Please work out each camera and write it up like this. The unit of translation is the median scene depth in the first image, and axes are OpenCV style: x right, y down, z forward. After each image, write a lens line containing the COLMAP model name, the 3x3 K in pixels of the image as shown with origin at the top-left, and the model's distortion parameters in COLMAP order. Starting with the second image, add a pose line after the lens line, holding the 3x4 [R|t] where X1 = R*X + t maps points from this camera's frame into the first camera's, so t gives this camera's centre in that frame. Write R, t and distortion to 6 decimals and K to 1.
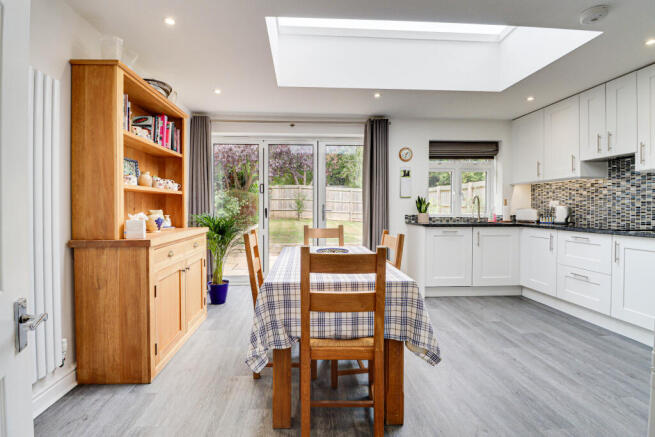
lens RADIAL K [[313.9, 0, 310.7], [0, 313.9, 210.4], [0, 0, 1]] dist [0.003240, -0.001283]
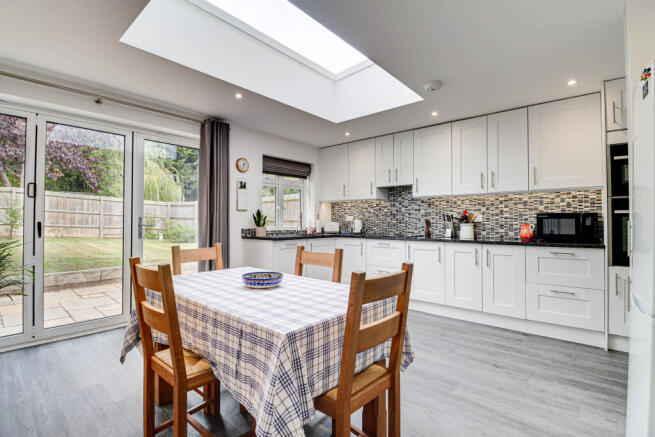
lens RADIAL K [[313.9, 0, 326.9], [0, 313.9, 219.5], [0, 0, 1]] dist [0.003240, -0.001283]
pose [[0.695547, 0.004378, 0.718467, -0.204868], [0.004844, 0.999930, -0.010782, -0.003007], [-0.718464, 0.010980, 0.695478, 0.164760]]
